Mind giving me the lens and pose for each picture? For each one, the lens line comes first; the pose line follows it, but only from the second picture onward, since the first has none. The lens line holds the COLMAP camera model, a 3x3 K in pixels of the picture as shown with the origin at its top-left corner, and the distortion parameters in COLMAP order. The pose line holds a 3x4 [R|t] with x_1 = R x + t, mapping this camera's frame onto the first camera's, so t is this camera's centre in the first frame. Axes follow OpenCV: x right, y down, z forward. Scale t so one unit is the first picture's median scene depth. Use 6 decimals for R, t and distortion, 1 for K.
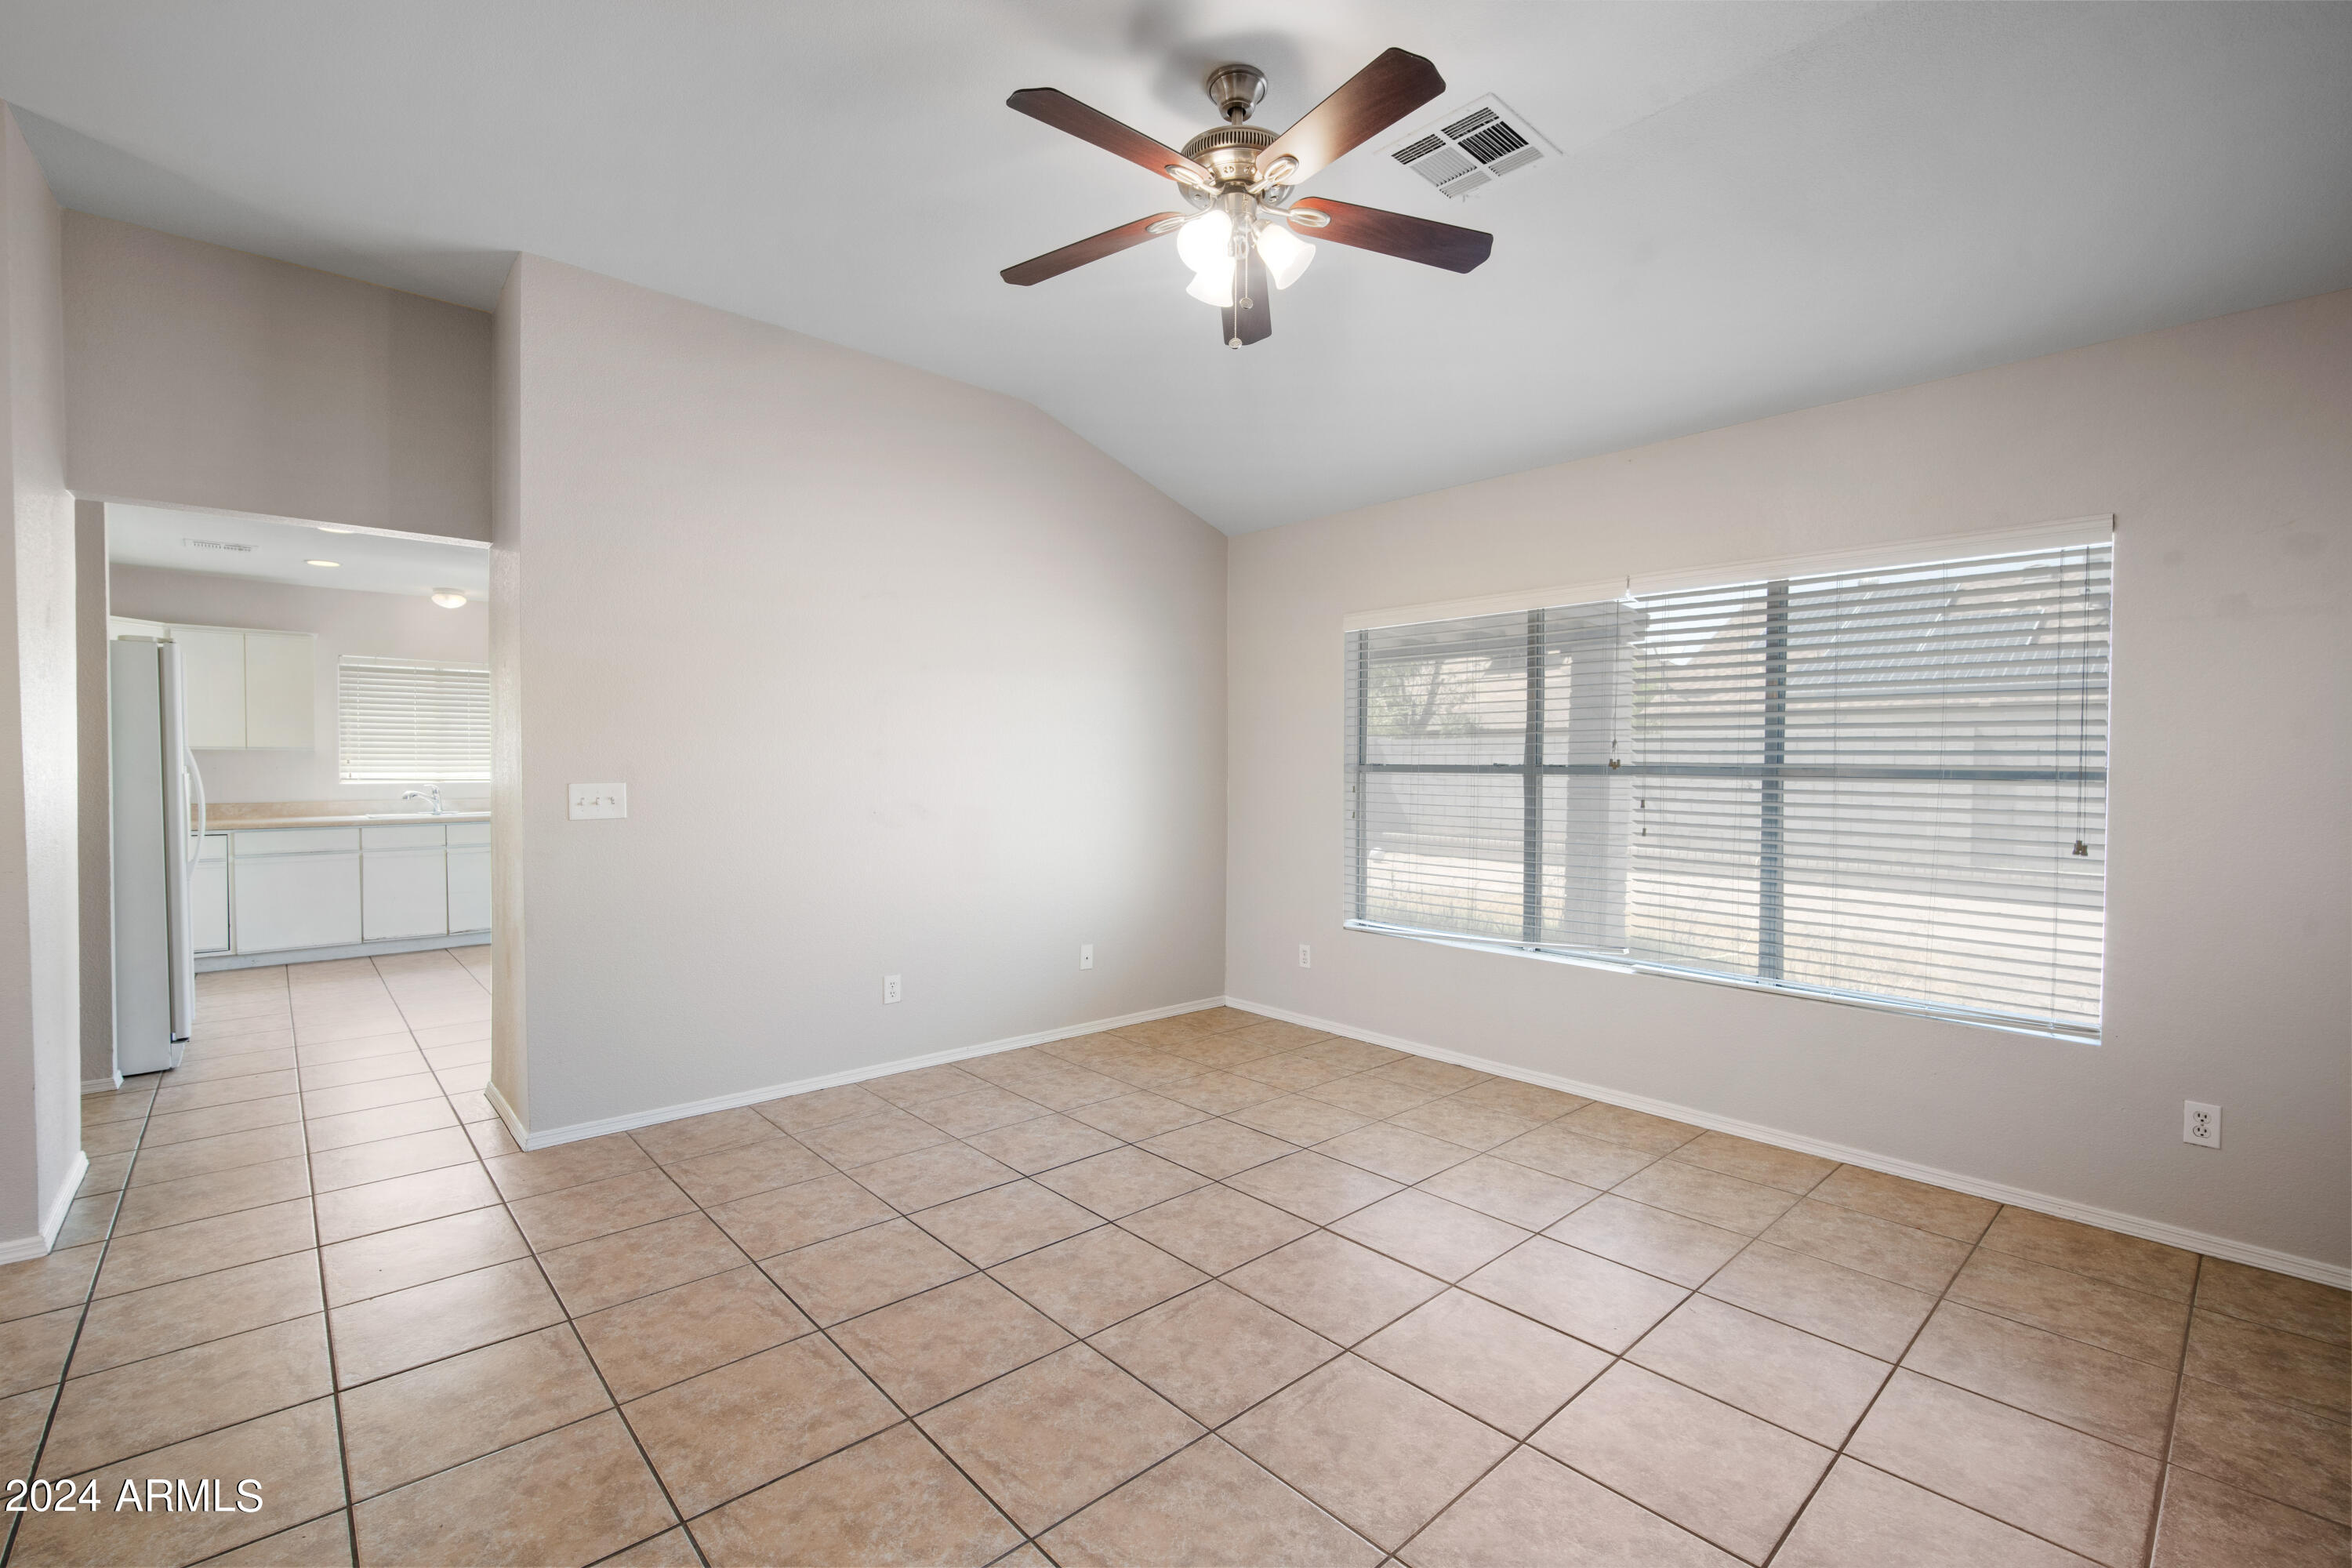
lens RADIAL K [[1029.9, 0, 1181.8], [0, 1029.9, 790.0], [0, 0, 1]] dist [-0.013583, 0.002750]
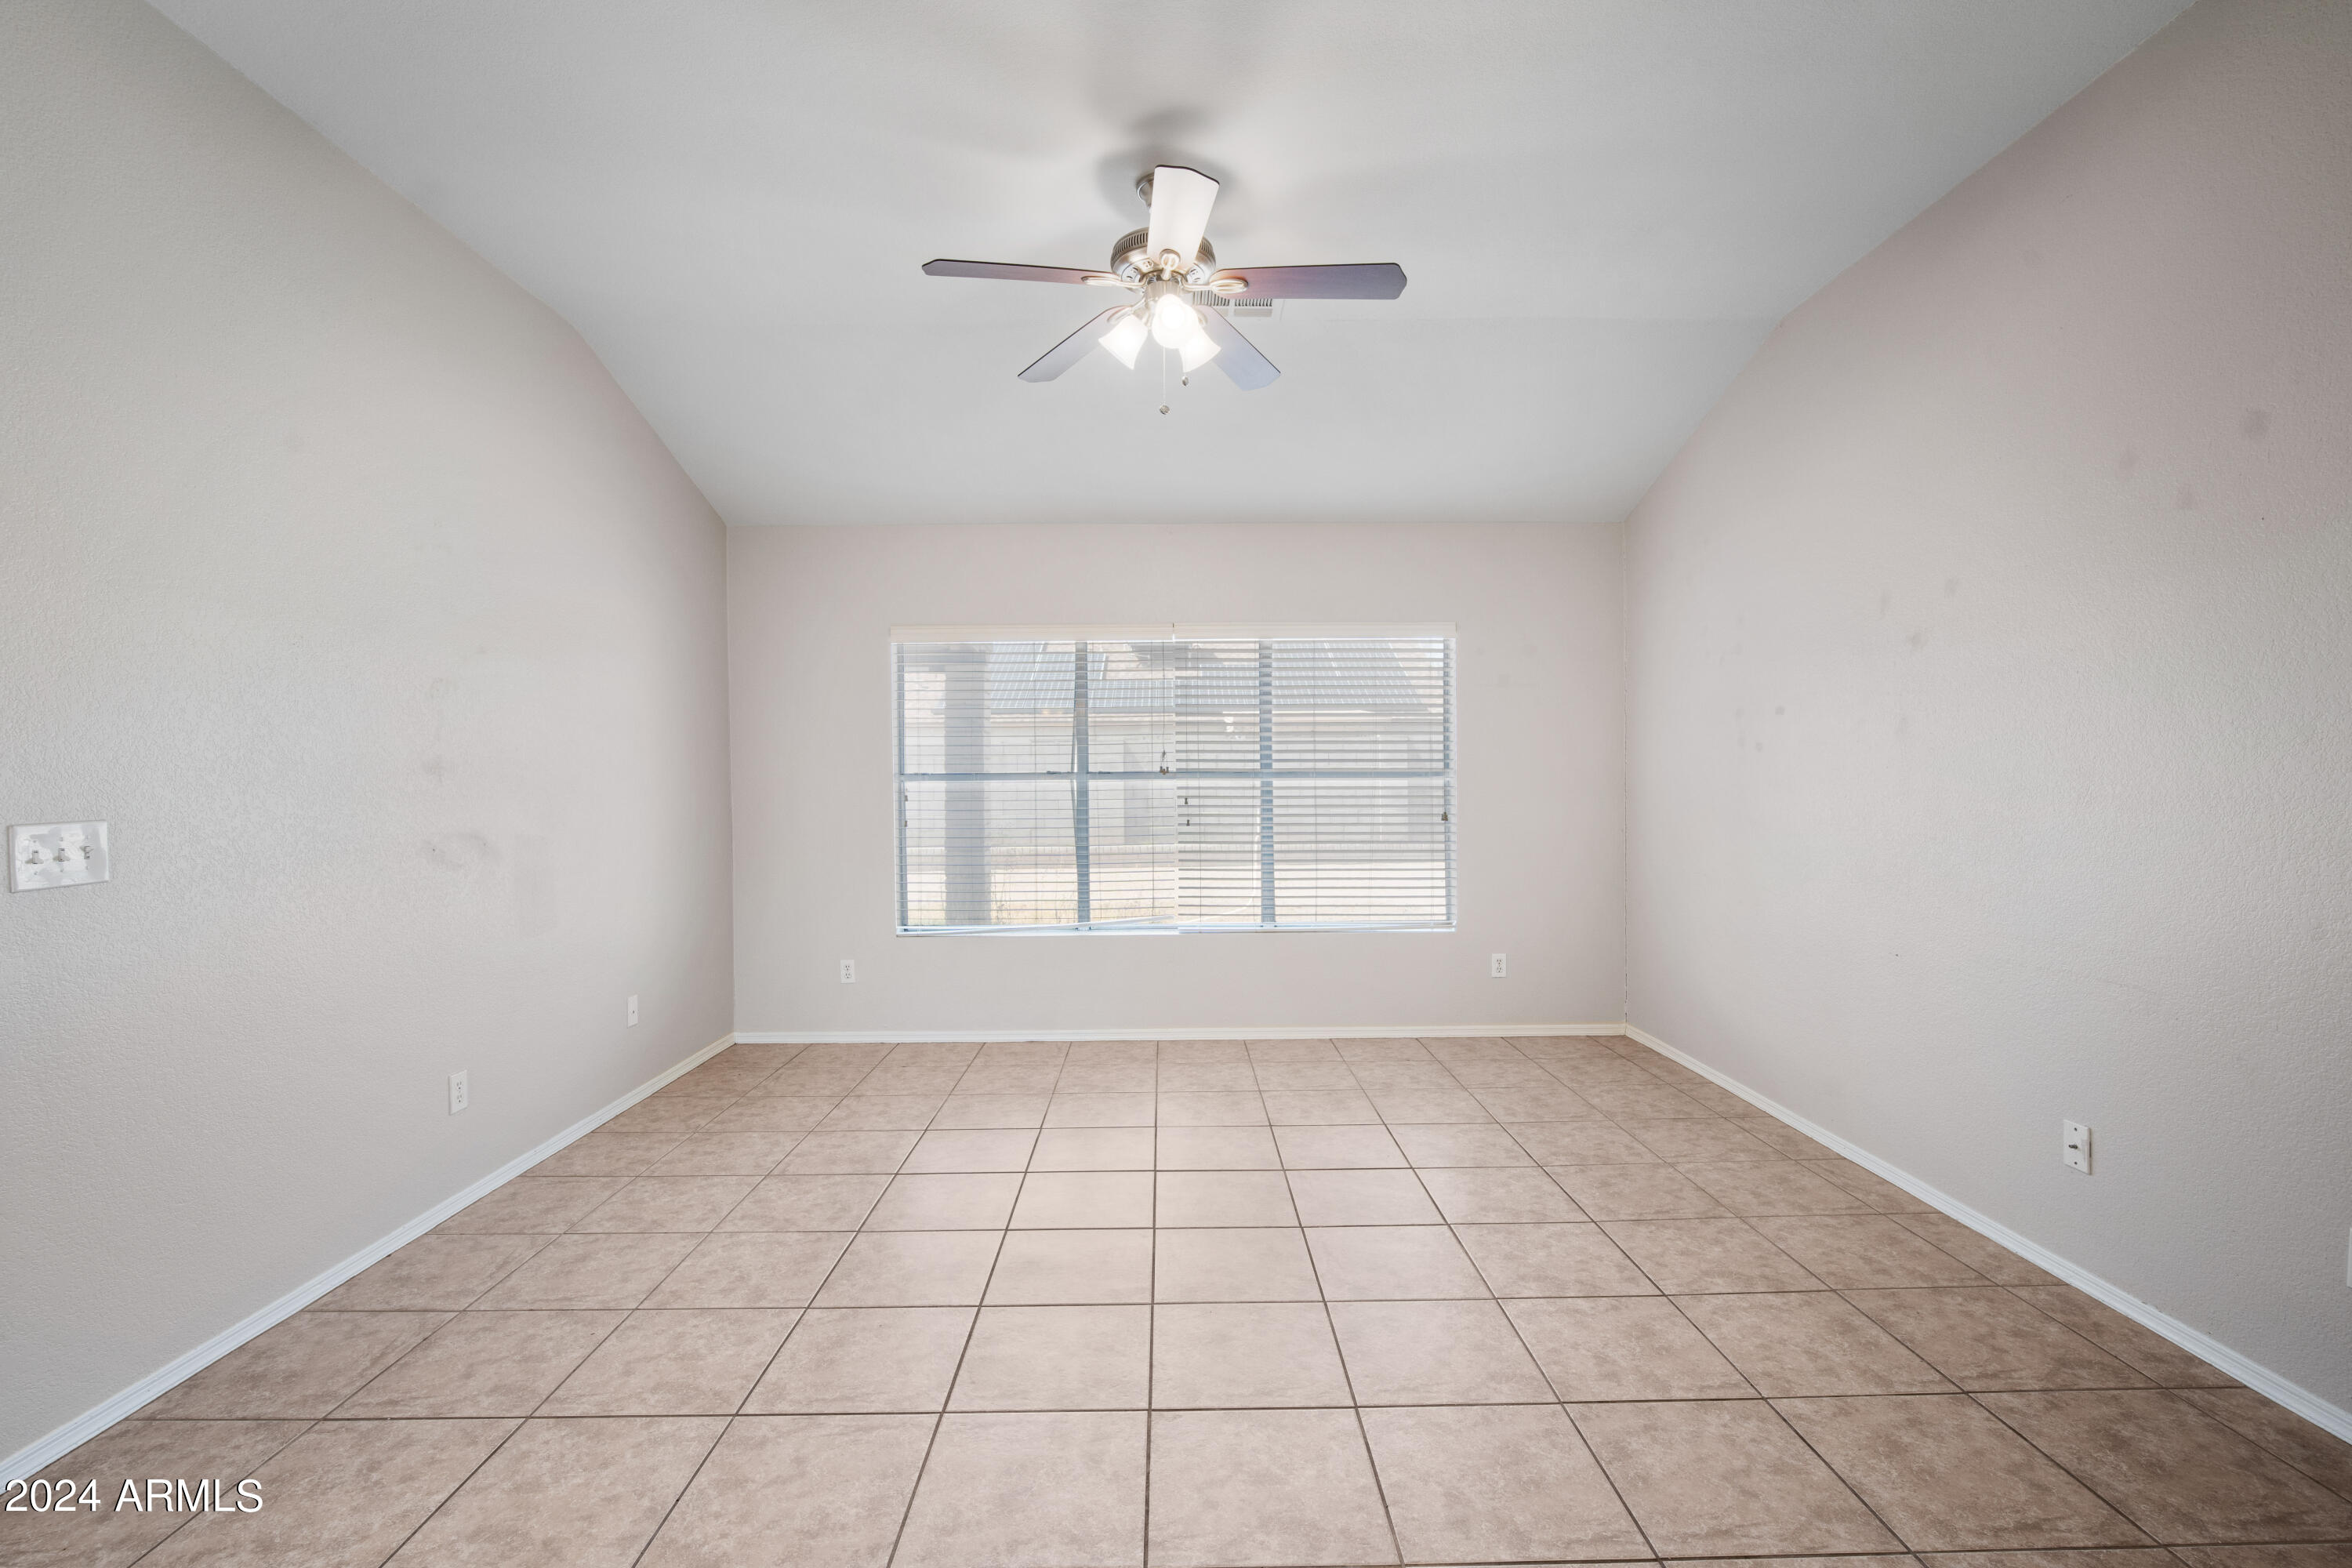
lens RADIAL K [[1029.9, 0, 1191.8], [0, 1029.9, 779.7], [0, 0, 1]] dist [-0.013583, 0.002750]
pose [[0.658469, -0.017019, 0.752416, -0.548887], [0.031294, 0.999499, -0.004779, -0.007187], [-0.751957, 0.026693, 0.658671, 0.149967]]
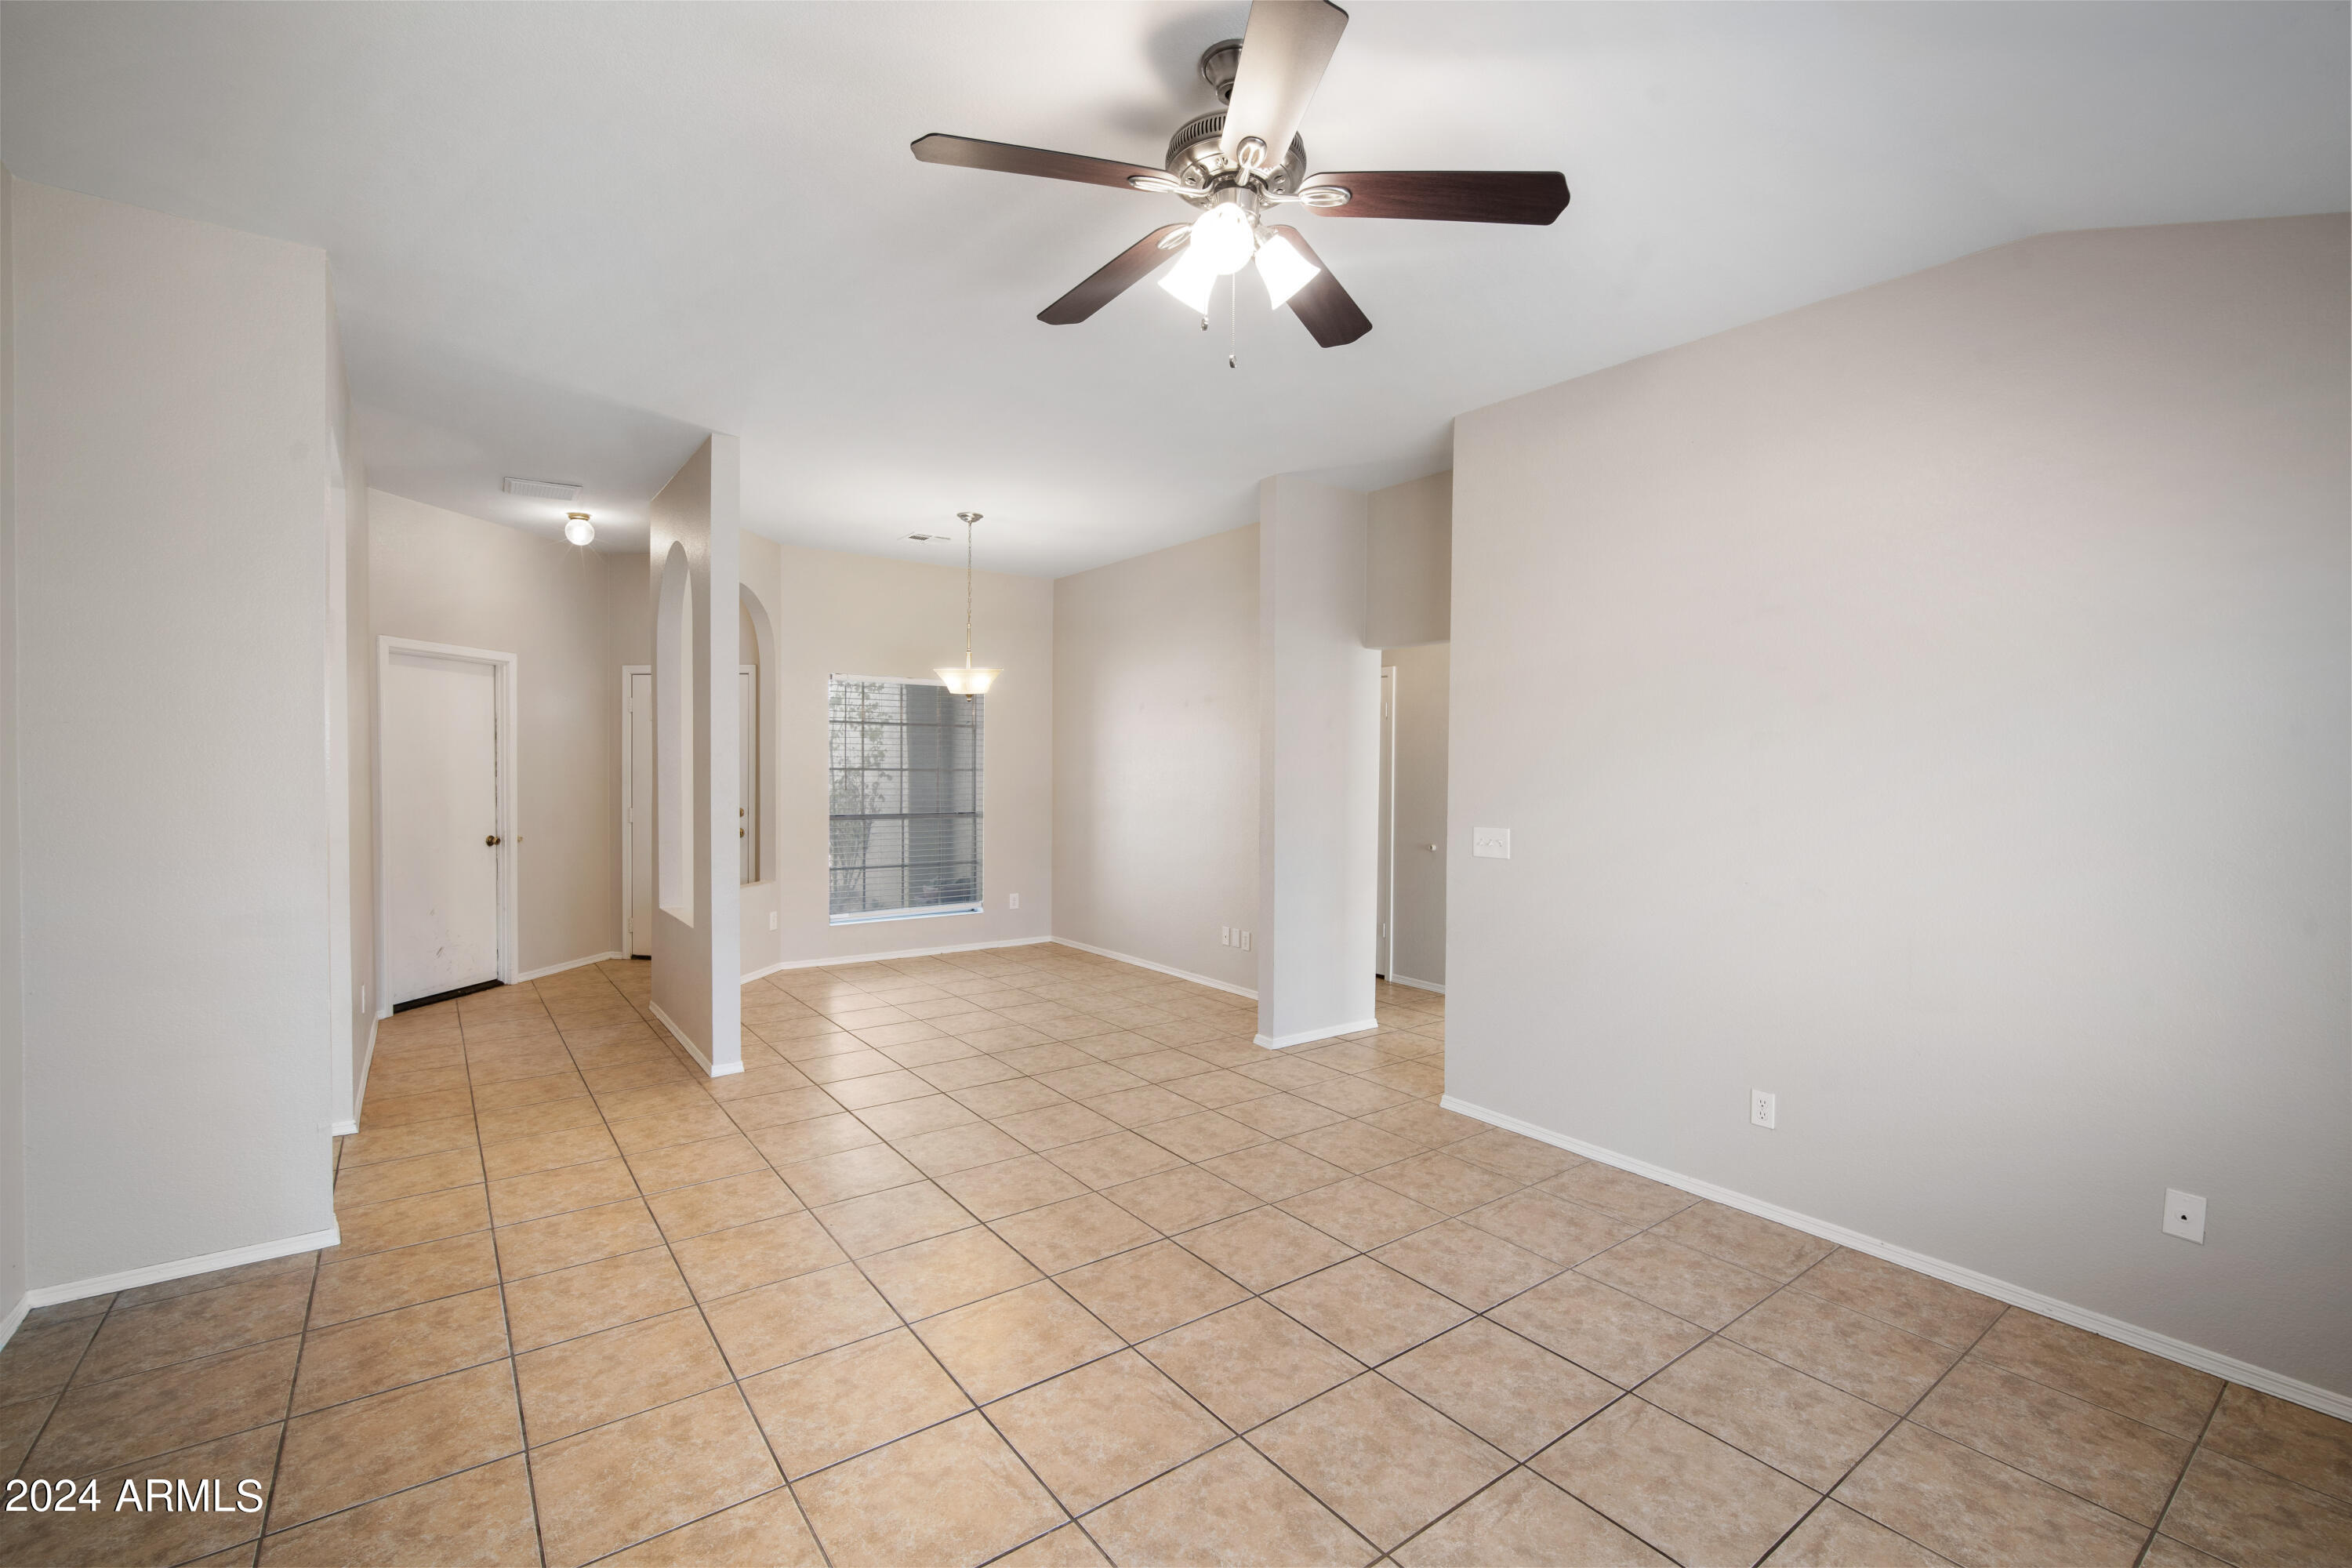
lens RADIAL K [[1029.9, 0, 1170.2], [0, 1029.9, 783.7], [0, 0, 1]] dist [-0.013583, 0.002750]
pose [[-0.112990, 0.013218, -0.993508, 0.626735], [-0.034264, 0.999265, 0.017191, -0.061637], [0.993005, 0.035984, -0.112454, 0.717170]]
